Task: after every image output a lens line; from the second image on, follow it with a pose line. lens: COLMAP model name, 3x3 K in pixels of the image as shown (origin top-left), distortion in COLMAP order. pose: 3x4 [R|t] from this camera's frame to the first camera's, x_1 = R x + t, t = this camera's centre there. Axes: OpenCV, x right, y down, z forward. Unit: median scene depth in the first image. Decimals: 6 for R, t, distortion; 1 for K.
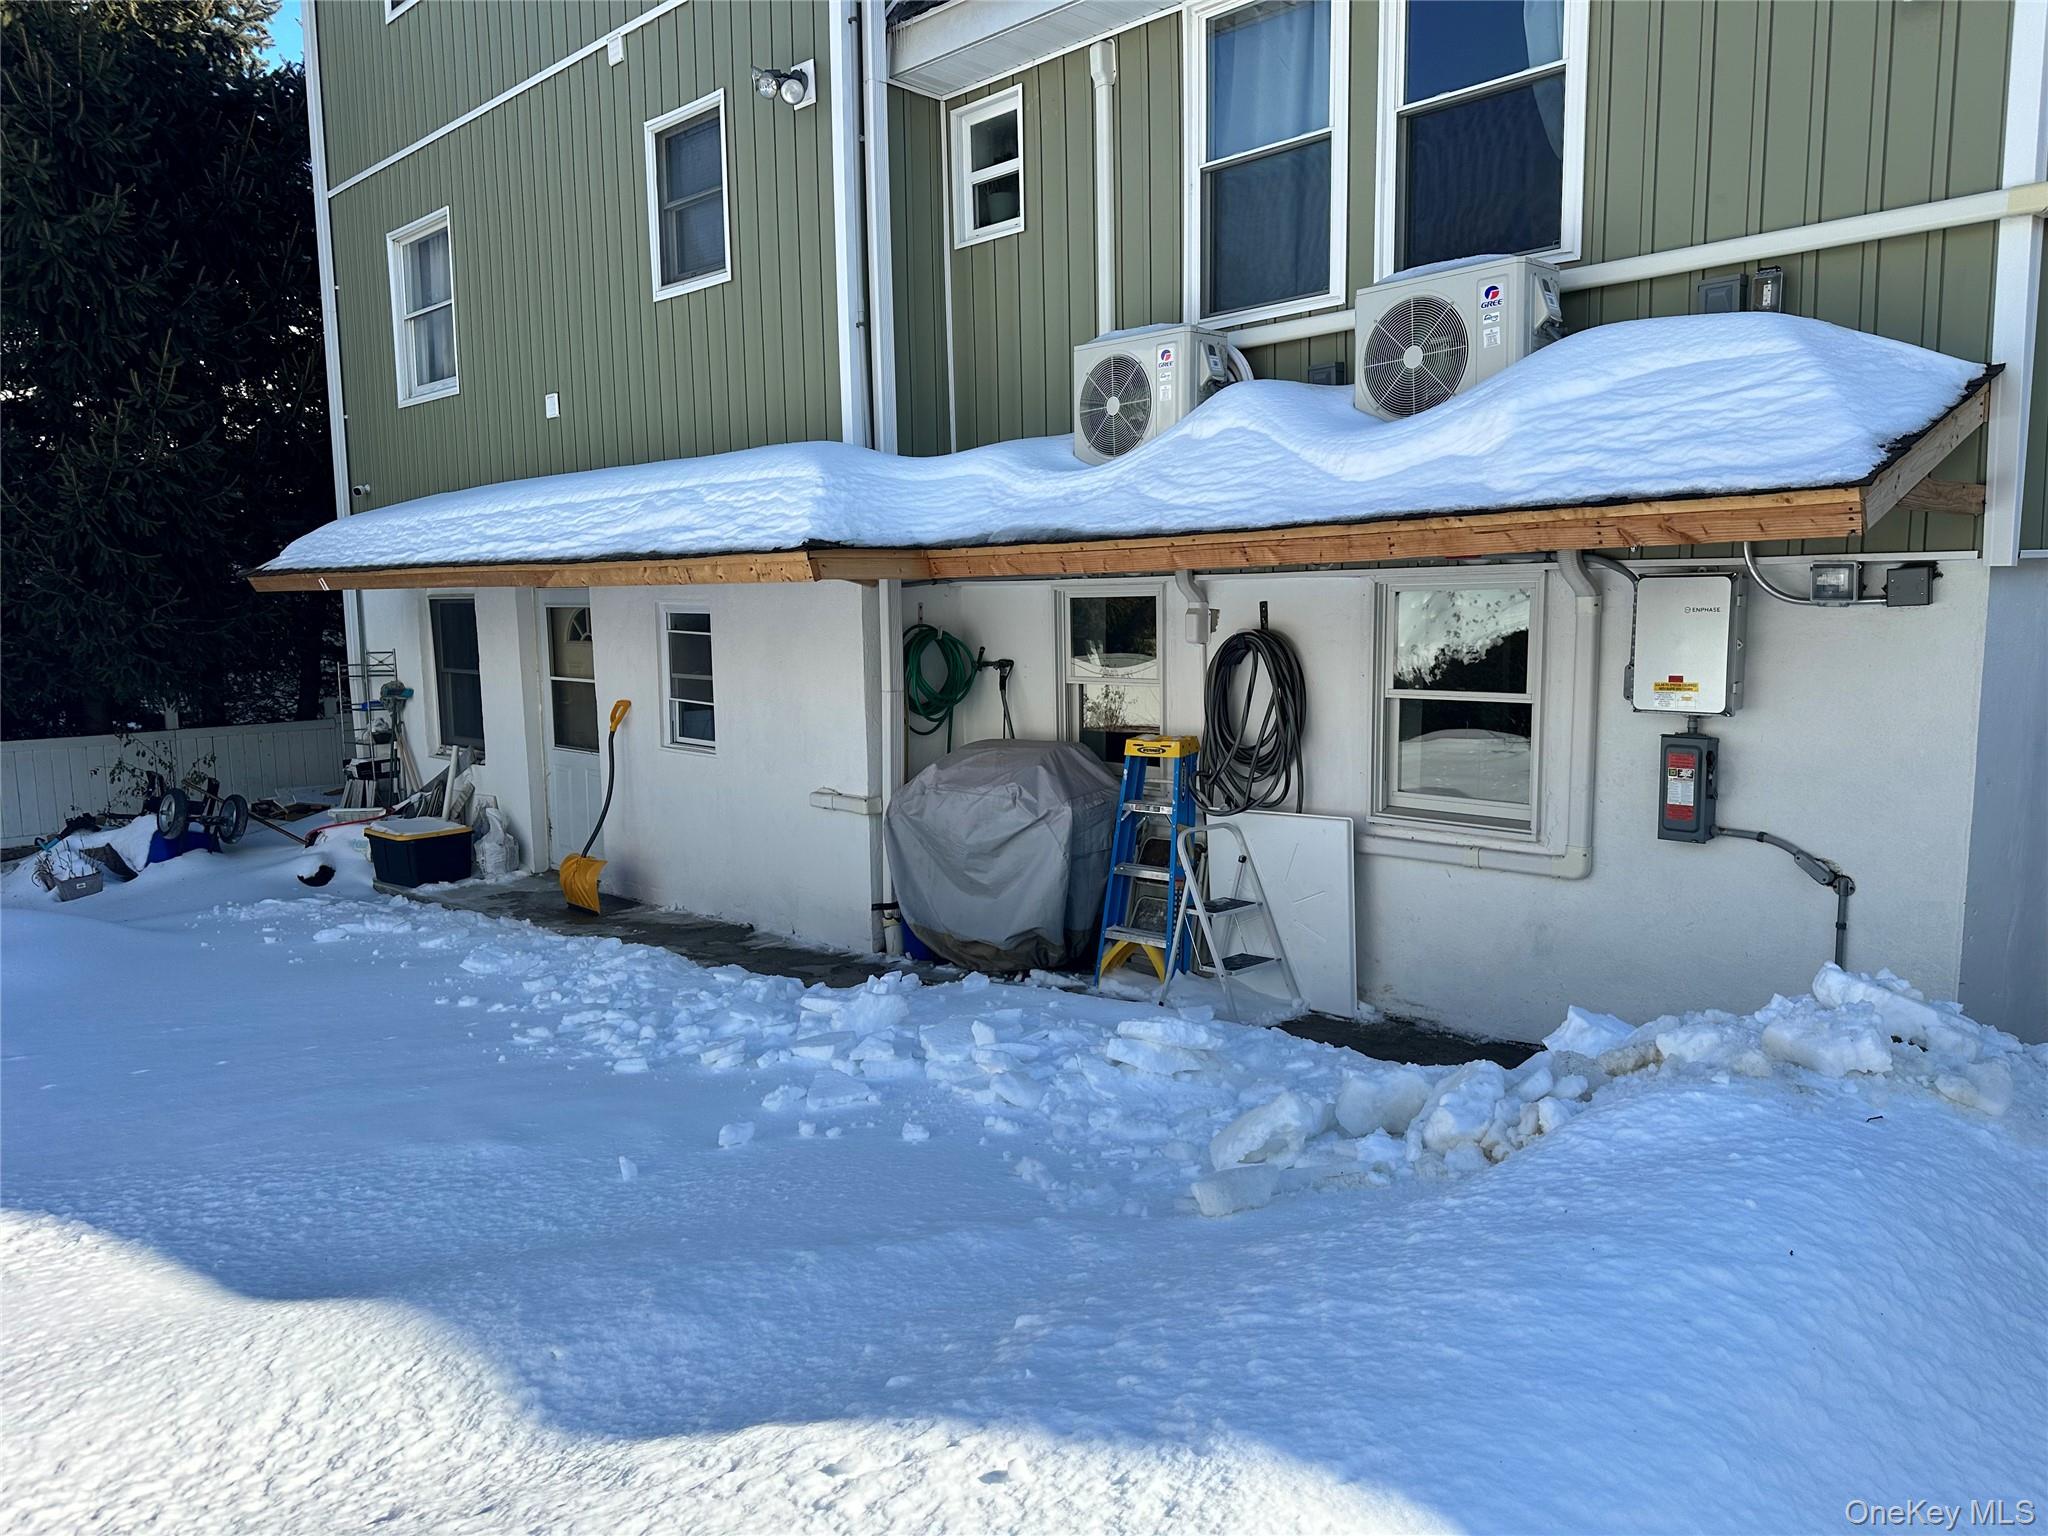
lens RADIAL K [[1429.8, 0, 1028.7], [0, 1429.8, 768.4], [0, 0, 1]] dist [0.073291, -0.095403]
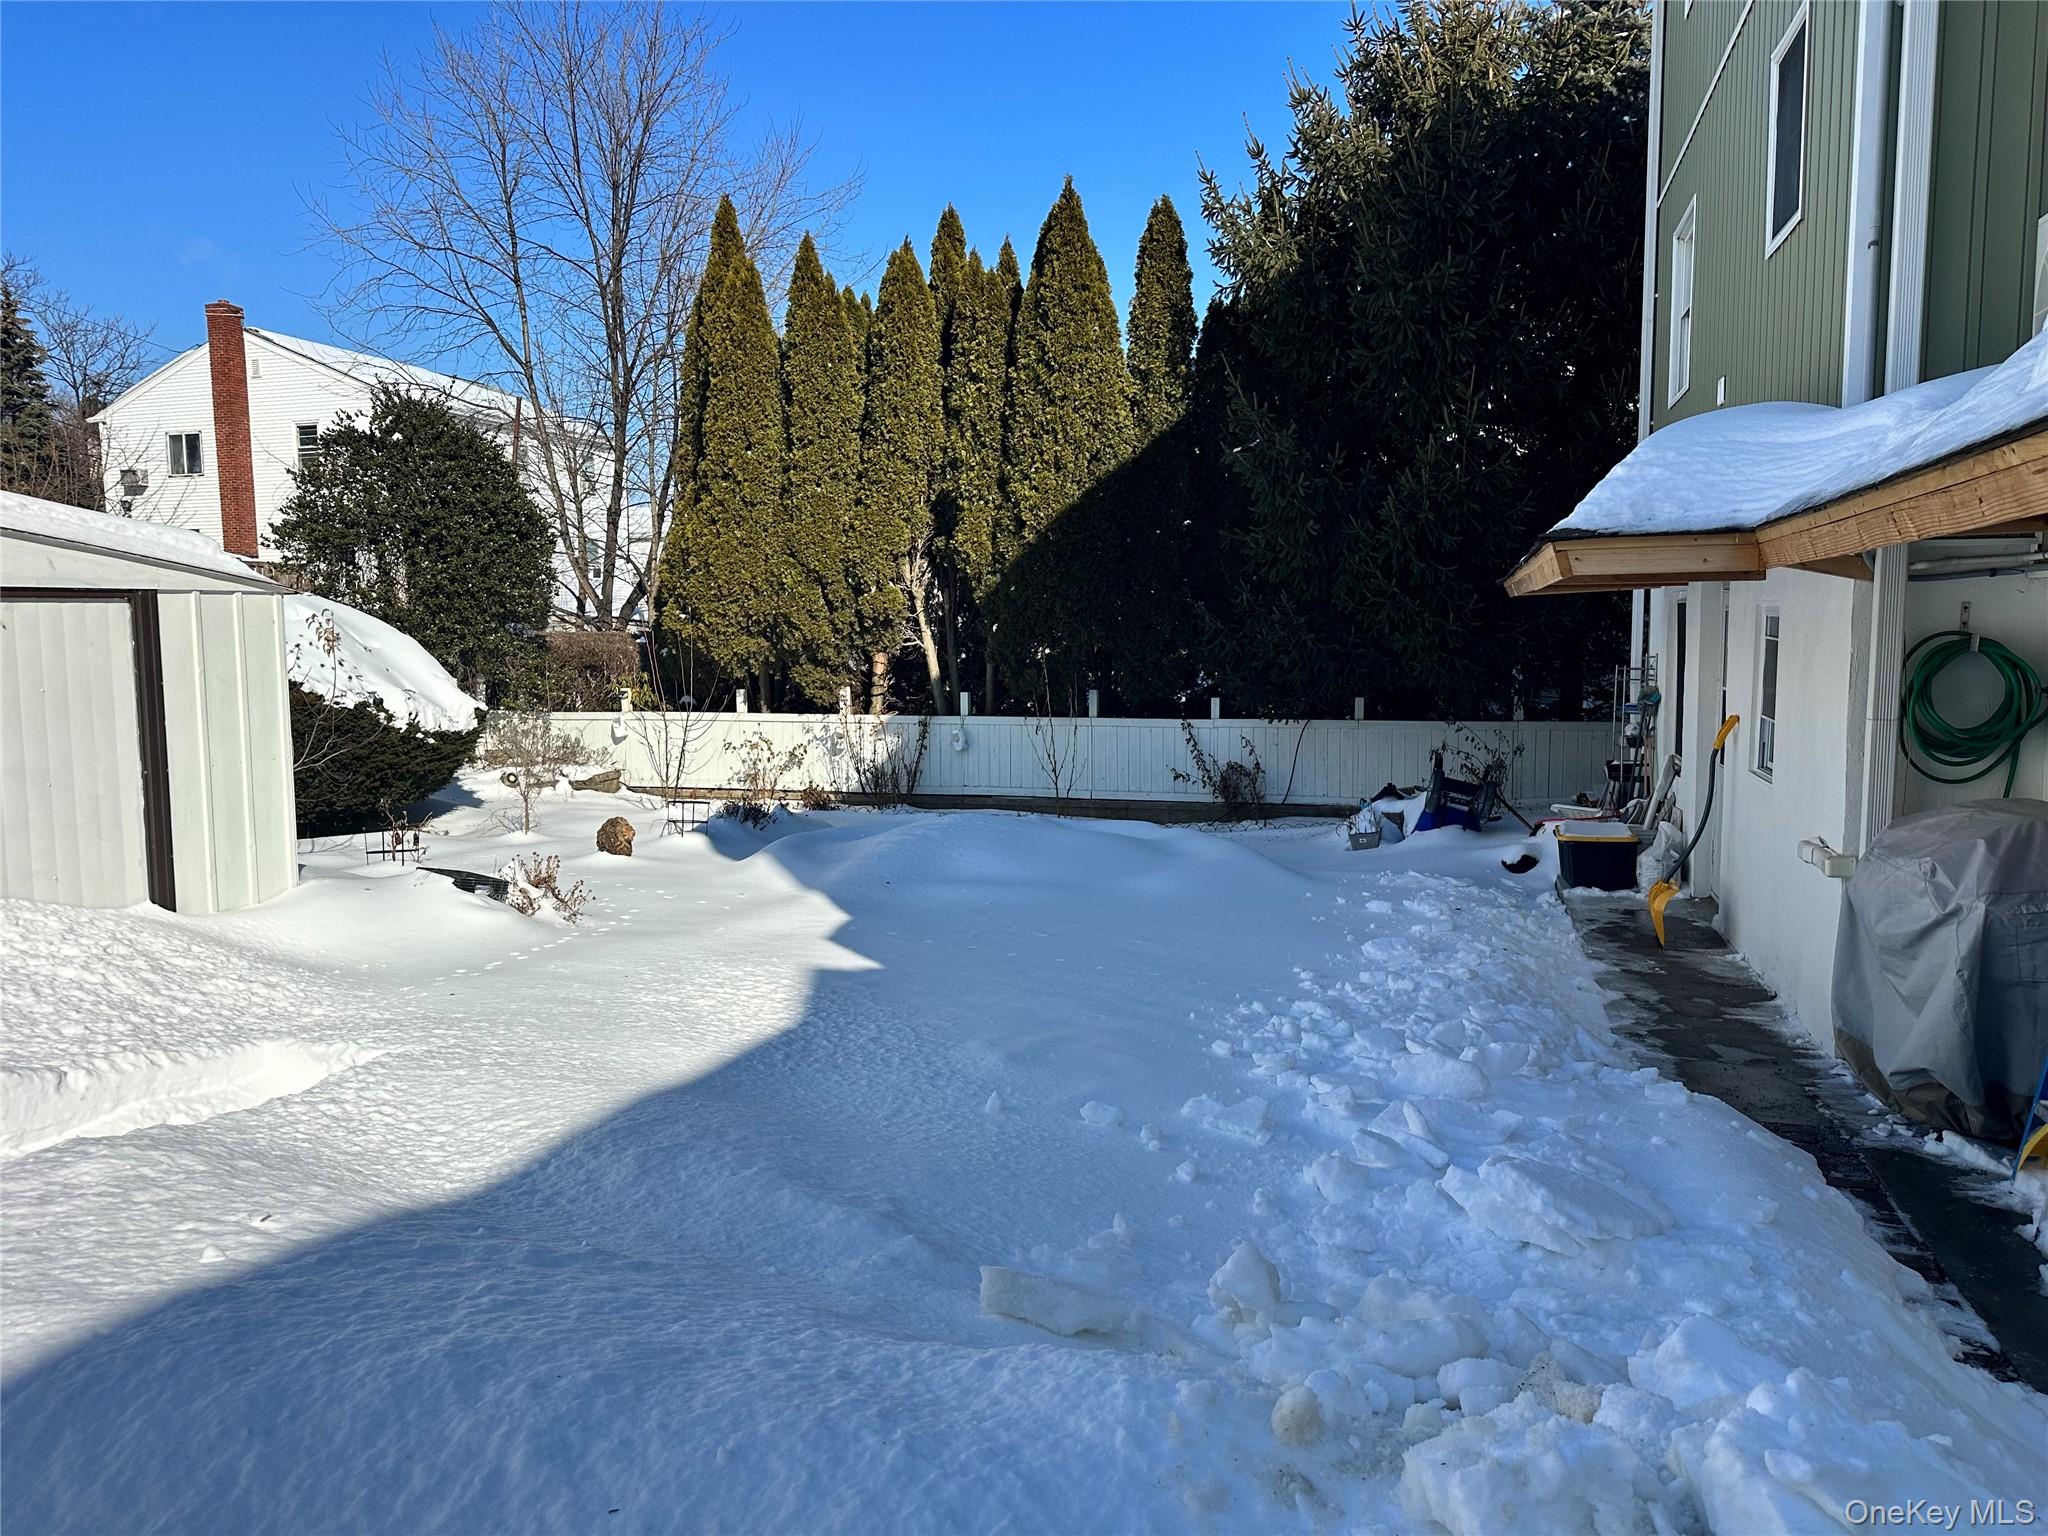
lens RADIAL K [[1429.8, 0, 1032.6], [0, 1429.8, 756.7], [0, 0, 1]] dist [0.073291, -0.095403]
pose [[0.464859, 0.089087, -0.880892, 0.278576], [-0.099237, 0.993898, 0.048147, -0.020309], [0.879806, 0.065036, 0.470863, 0.189593]]
